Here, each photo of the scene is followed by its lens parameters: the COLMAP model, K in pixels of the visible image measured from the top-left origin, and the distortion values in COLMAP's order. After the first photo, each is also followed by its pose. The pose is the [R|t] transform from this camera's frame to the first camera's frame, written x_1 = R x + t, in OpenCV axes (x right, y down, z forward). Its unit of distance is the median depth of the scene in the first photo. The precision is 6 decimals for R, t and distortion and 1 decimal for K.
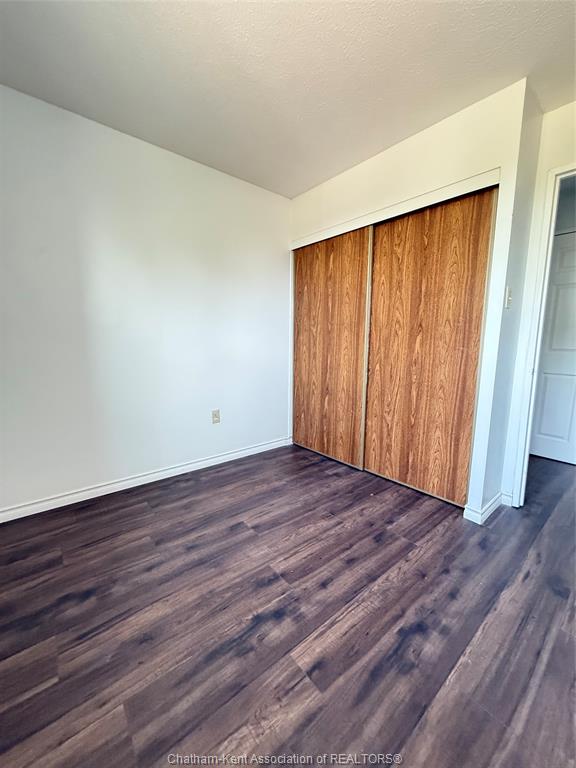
lens RADIAL K [[305.3, 0, 285.0], [0, 305.3, 384.5], [0, 0, 1]] dist [-0.001106, -0.000070]
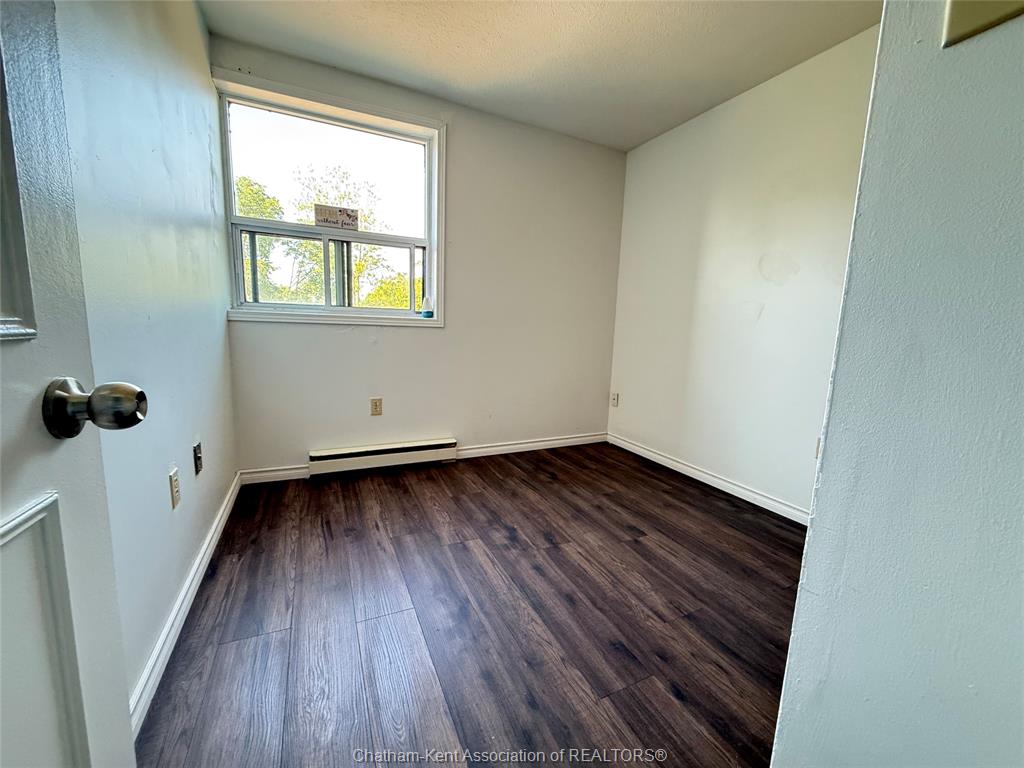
lens RADIAL K [[407.1, 0, 509.8], [0, 407.1, 380.4], [0, 0, 1]] dist [-0.001106, -0.000070]
pose [[-0.241381, 0.115620, -0.963518, 1.115941], [-0.177831, 0.970794, 0.161044, -0.073110], [0.953998, 0.210216, -0.213770, 0.932450]]
